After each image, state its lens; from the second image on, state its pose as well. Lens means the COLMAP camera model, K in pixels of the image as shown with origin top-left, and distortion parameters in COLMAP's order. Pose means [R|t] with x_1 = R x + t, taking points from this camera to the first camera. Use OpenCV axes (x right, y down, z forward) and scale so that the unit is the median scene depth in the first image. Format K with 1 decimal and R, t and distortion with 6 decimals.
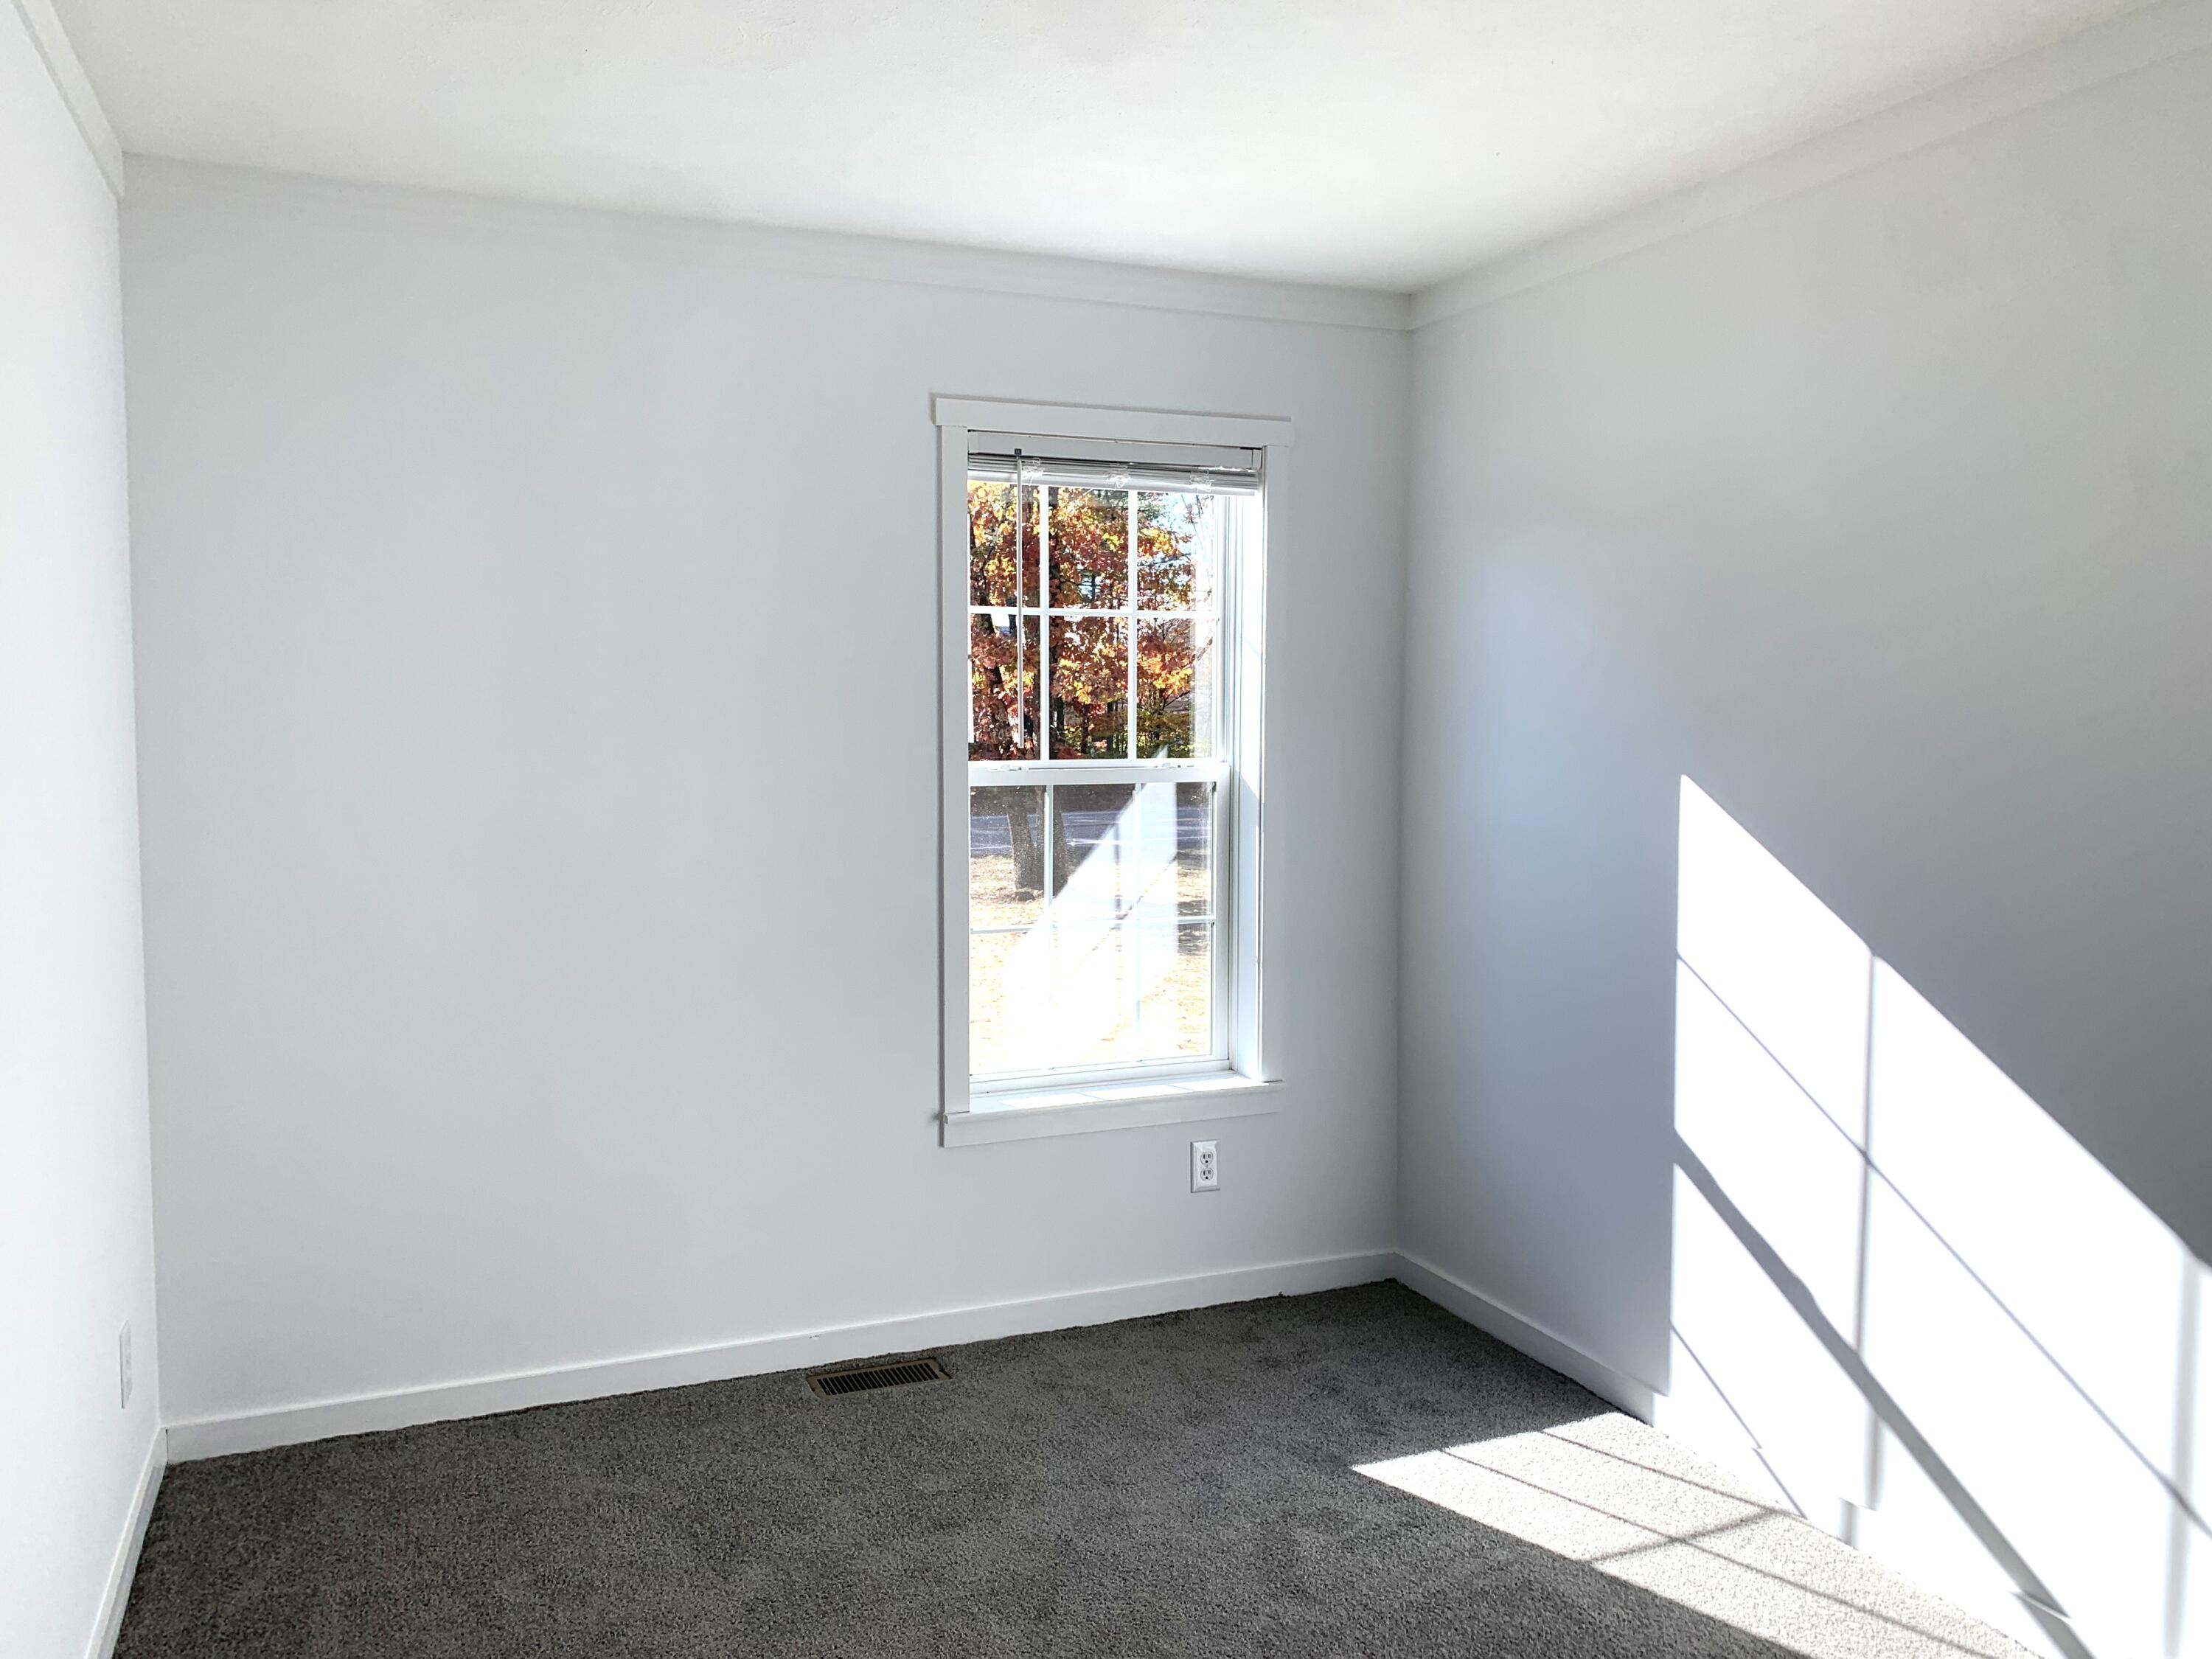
lens RADIAL K [[1713.8, 0, 1099.3], [0, 1713.8, 820.0], [0, 0, 1]] dist [0.018796, -0.008005]
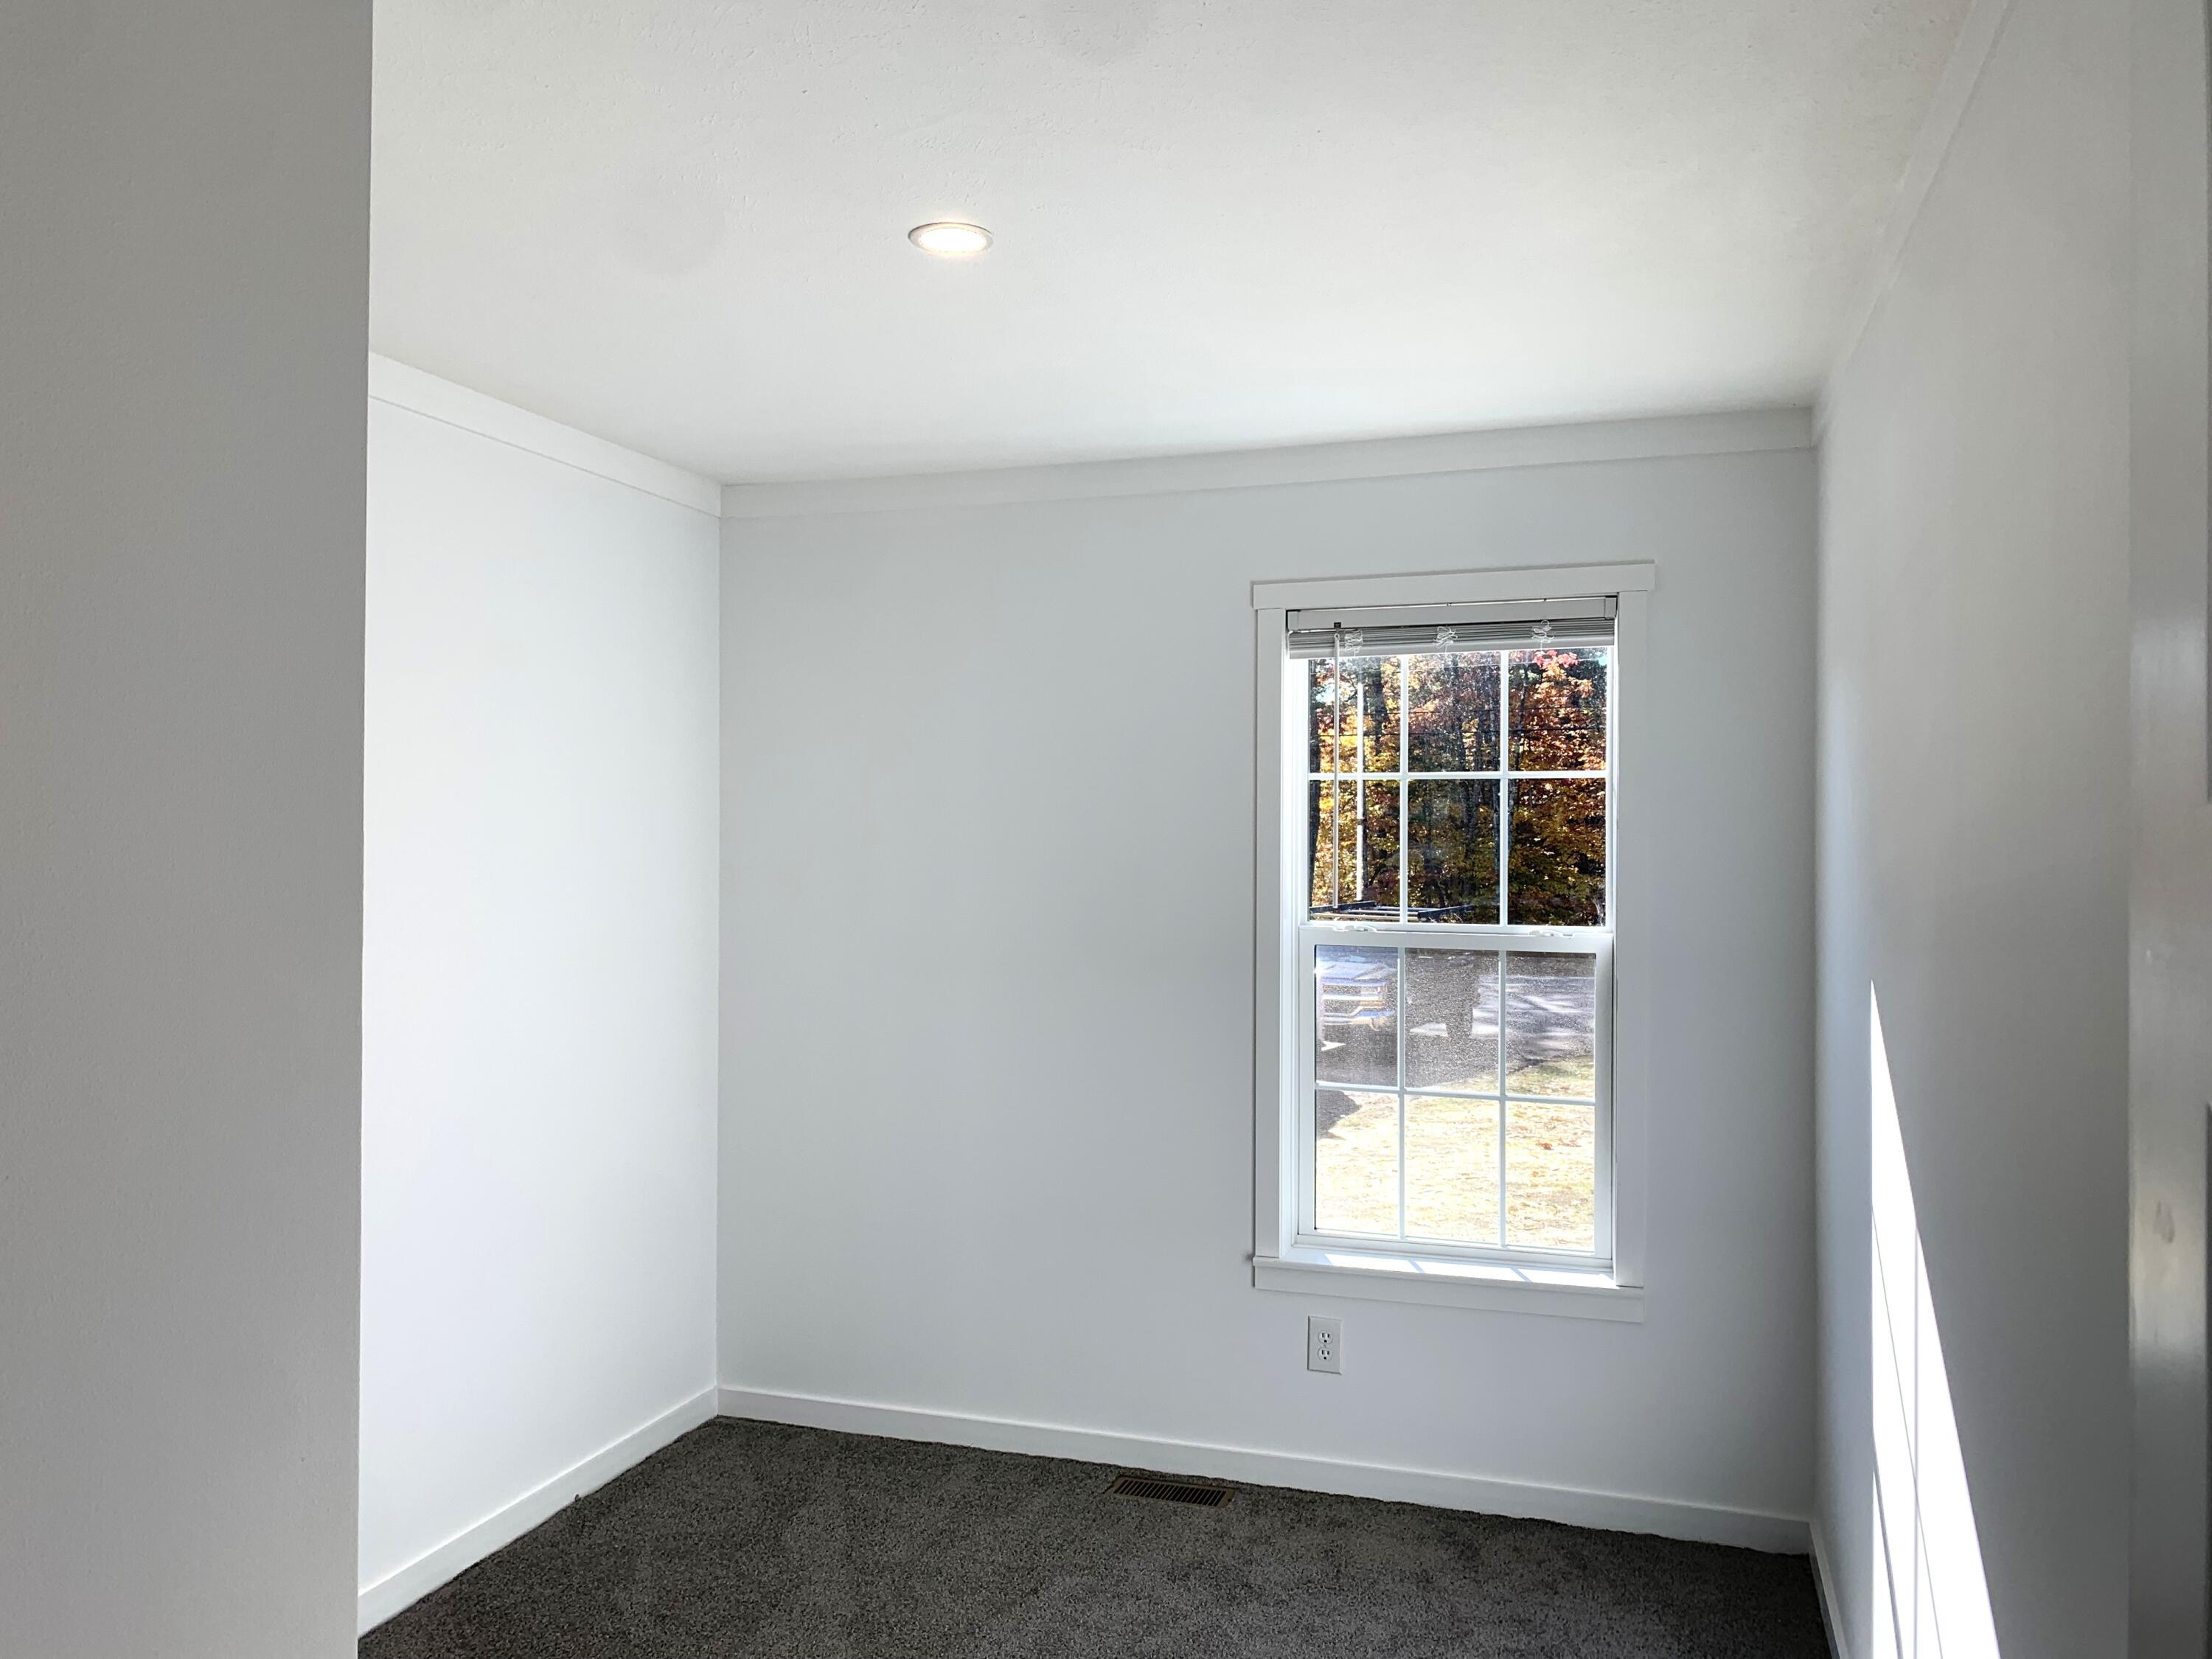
lens RADIAL K [[1595.0, 0, 1140.4], [0, 1595.0, 838.7], [0, 0, 1]] dist [0.000663, -0.002732]
pose [[0.764497, -0.002925, -0.644621, 0.481136], [-0.050485, 0.996647, -0.064395, -0.016510], [0.642647, 0.081774, 0.761786, 0.191052]]
